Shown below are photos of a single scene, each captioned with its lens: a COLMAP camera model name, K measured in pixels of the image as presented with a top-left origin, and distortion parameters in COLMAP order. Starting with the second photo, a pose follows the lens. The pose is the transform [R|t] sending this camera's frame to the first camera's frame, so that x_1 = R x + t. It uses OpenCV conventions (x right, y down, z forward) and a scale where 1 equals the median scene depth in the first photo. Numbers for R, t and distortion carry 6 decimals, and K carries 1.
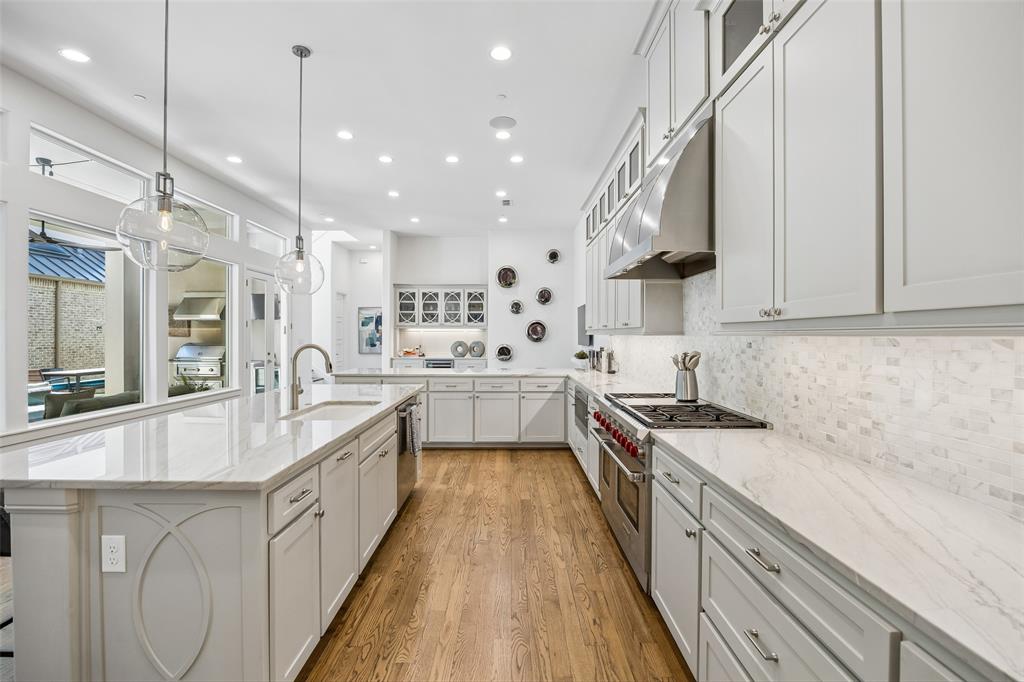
lens RADIAL K [[466.2, 0, 511.3], [0, 466.2, 340.8], [0, 0, 1]] dist [0.001396, 0.000028]
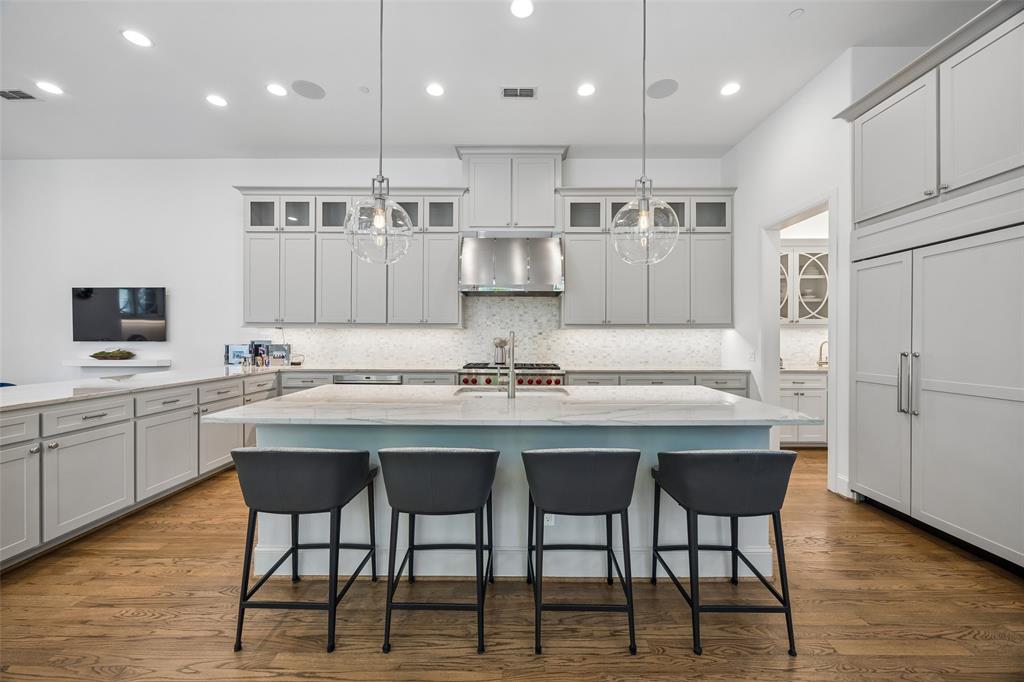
lens RADIAL K [[389.1, 0, 513.7], [0, 389.1, 337.6], [0, 0, 1]] dist [-0.003364, -0.000421]
pose [[0.007798, -0.001301, 0.999969, -1.779379], [0.010886, 0.999940, 0.001216, 0.031972], [-0.999910, 0.010876, 0.007811, 1.367819]]
